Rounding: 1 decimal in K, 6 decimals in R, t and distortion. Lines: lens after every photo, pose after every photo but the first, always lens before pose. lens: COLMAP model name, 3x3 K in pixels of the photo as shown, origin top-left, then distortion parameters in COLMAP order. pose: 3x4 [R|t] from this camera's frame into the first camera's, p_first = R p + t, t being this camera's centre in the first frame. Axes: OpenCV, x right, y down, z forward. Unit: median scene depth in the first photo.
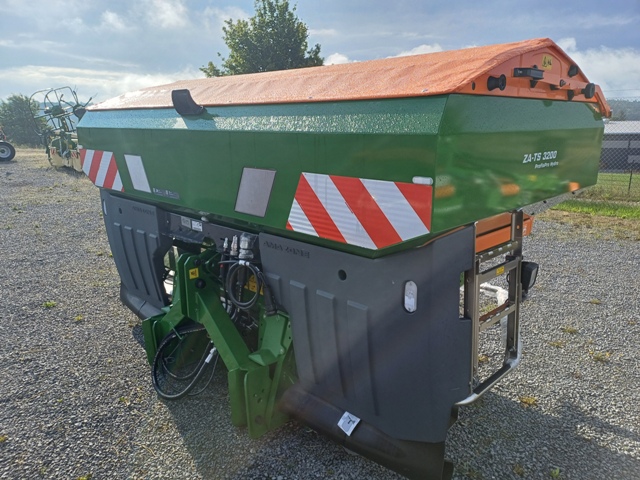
lens RADIAL K [[477.9, 0, 320.0], [0, 477.9, 240.0], [0, 0, 1]] dist [0.041081, -0.008452]
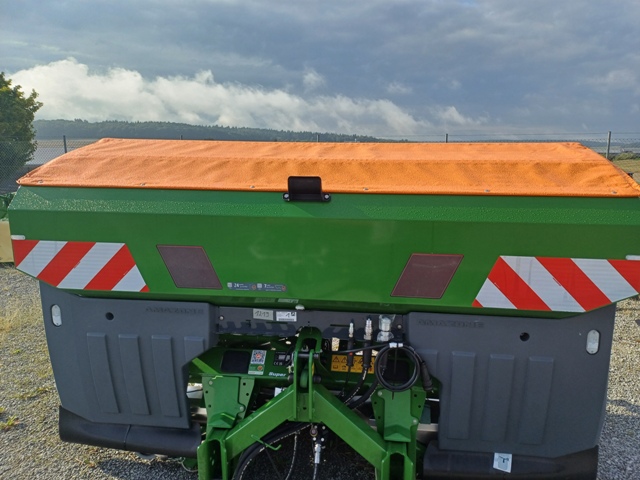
lens RADIAL K [[477.9, 0, 320.0], [0, 477.9, 240.0], [0, 0, 1]] dist [0.041081, -0.008452]
pose [[0.793630, -0.112280, 0.597951, -0.931809], [0.139435, 0.990231, 0.000875, -0.210112], [-0.592207, 0.082681, 0.801532, 0.288553]]
